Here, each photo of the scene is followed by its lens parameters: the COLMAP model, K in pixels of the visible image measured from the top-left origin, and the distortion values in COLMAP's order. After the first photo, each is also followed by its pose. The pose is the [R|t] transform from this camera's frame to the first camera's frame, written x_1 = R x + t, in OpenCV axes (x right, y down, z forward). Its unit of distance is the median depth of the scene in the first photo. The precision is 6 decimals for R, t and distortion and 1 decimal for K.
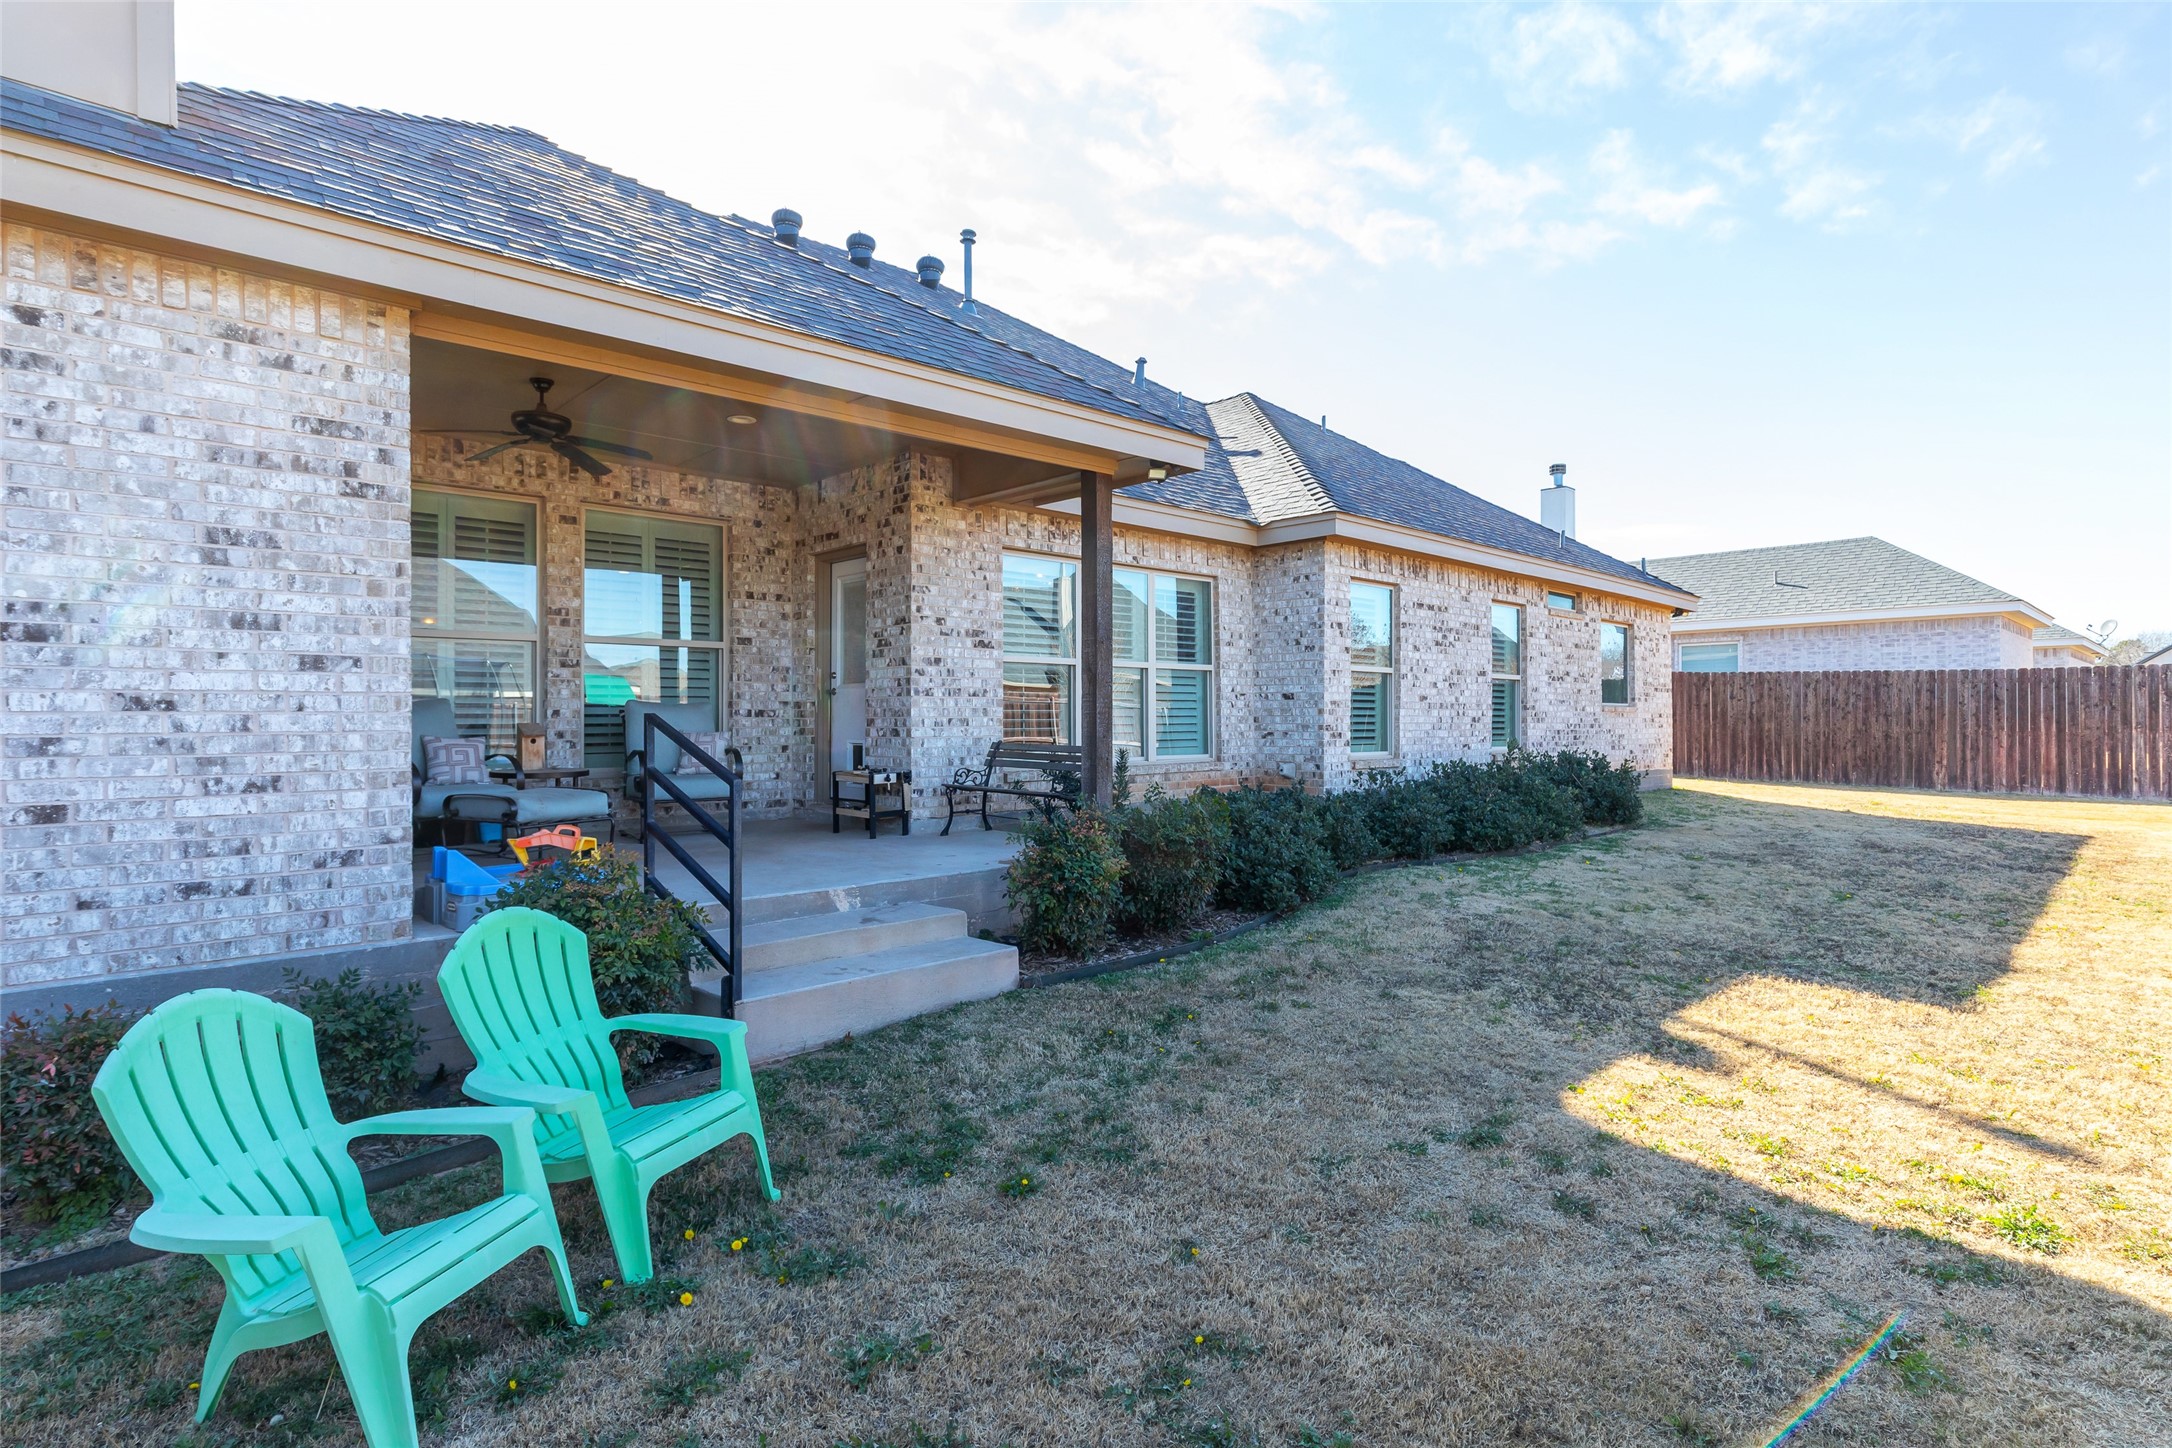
lens RADIAL K [[1085.0, 0, 1086.0], [0, 1085.0, 724.0], [0, 0, 1]] dist [-0.002195, -0.000567]
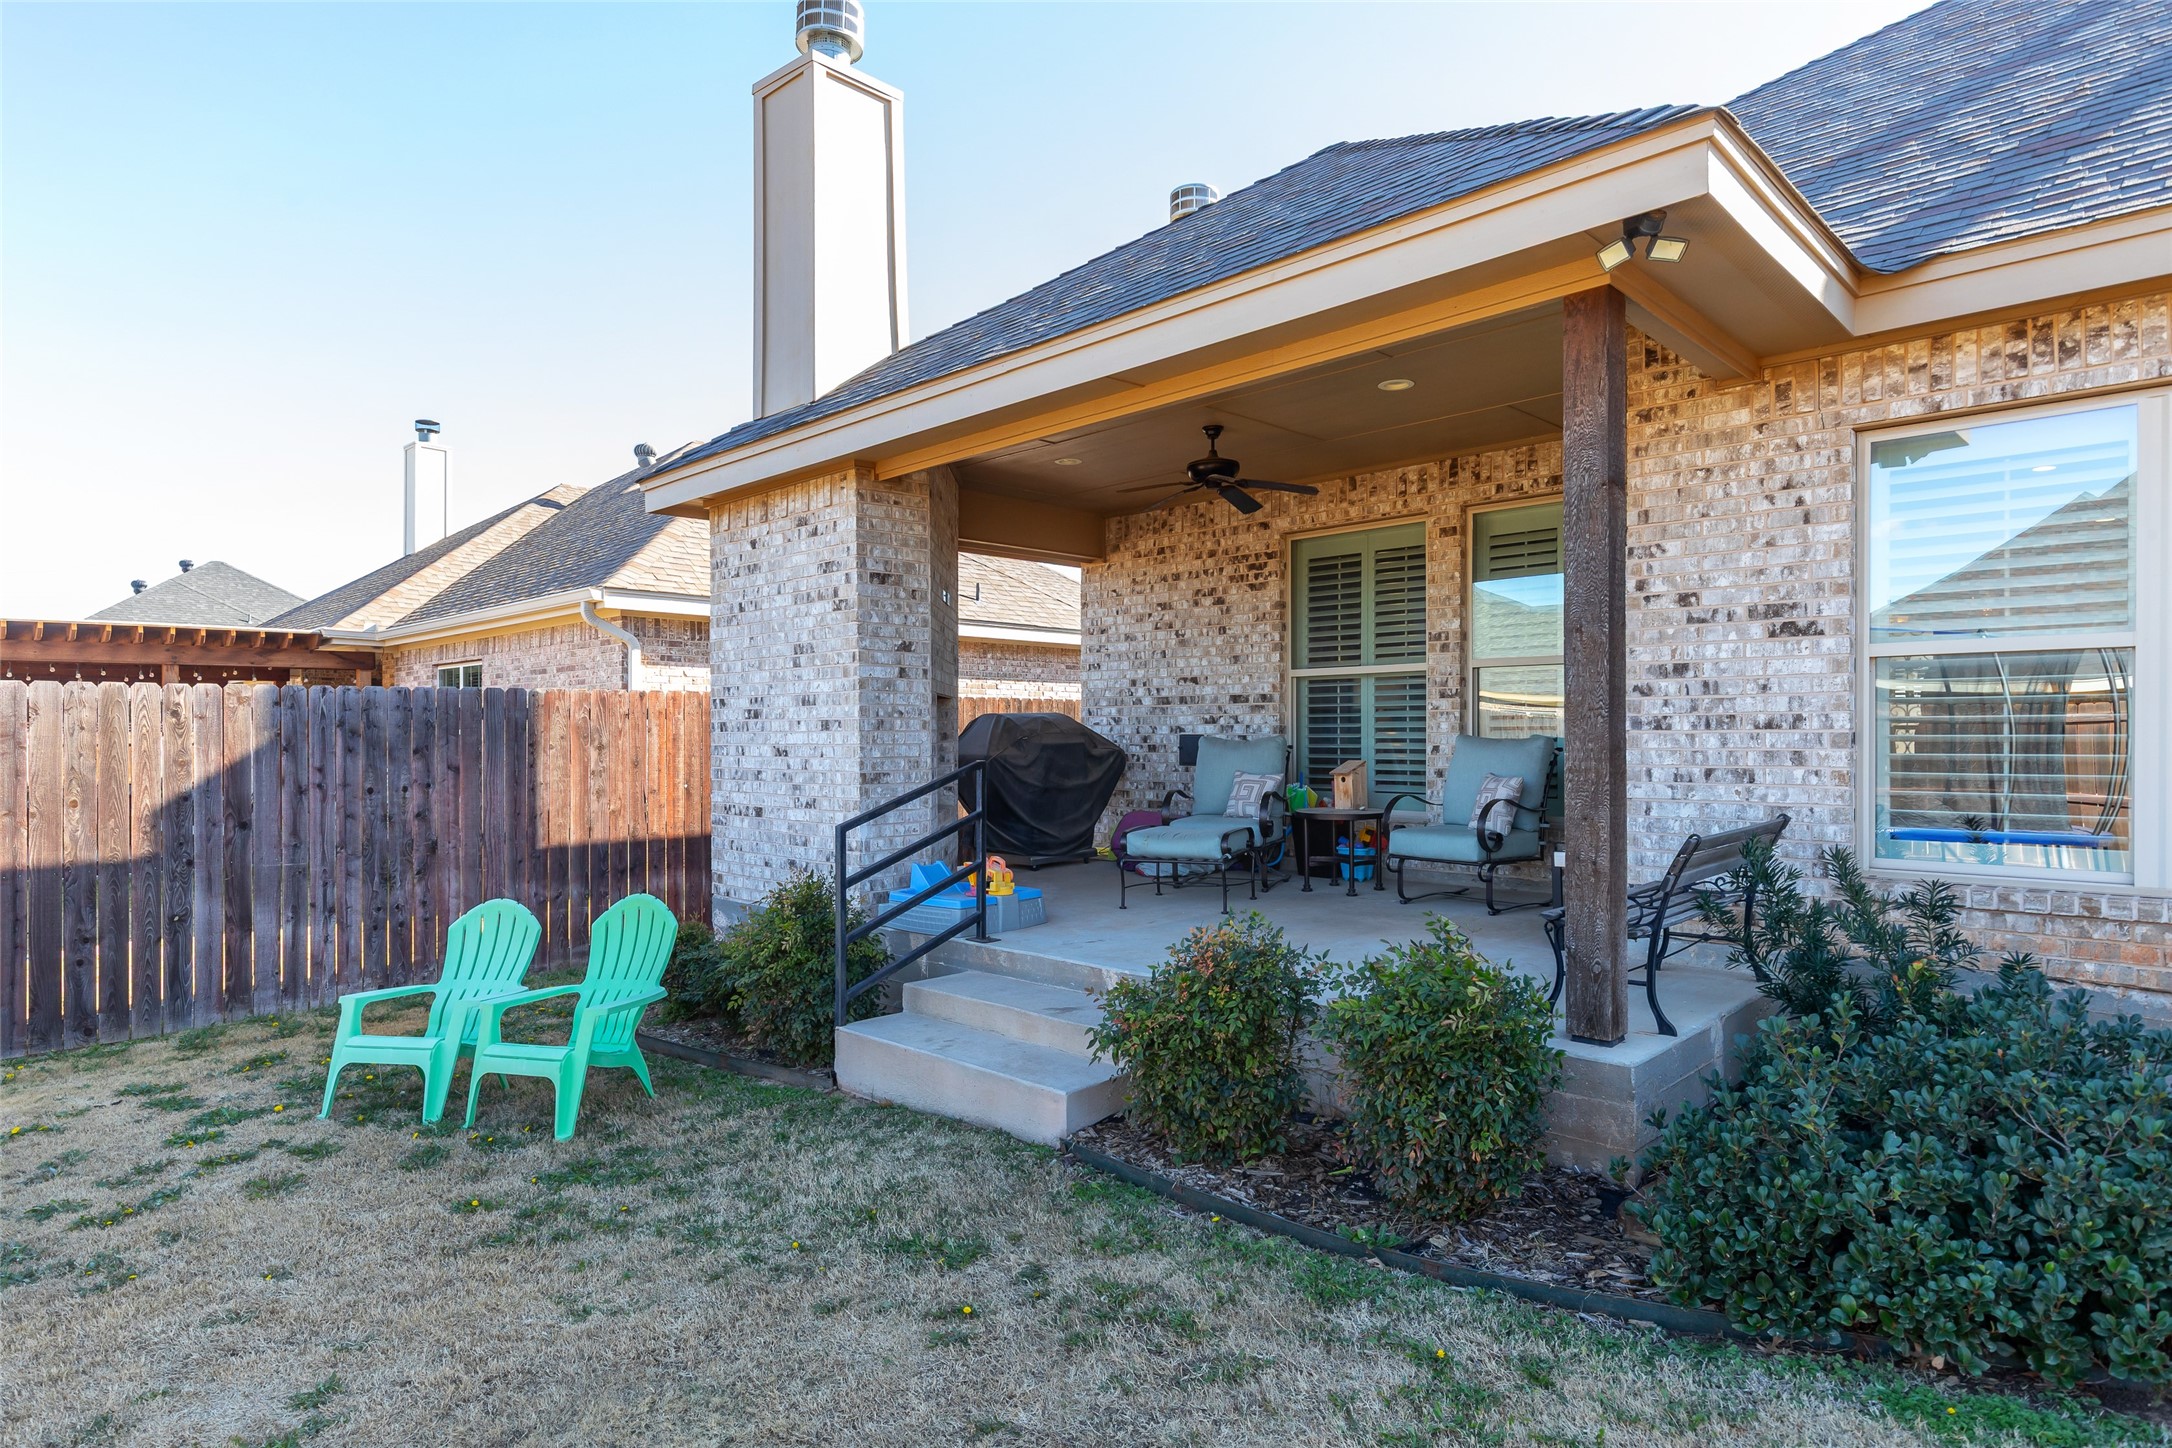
lens RADIAL K [[1211.0, 0, 1077.3], [0, 1211.0, 739.3], [0, 0, 1]] dist [0.007184, 0.000309]
pose [[0.032512, 0.007431, -0.999444, 0.505716], [-0.000826, 0.999972, 0.007408, -0.025365], [0.999471, 0.000585, 0.032517, 0.664461]]
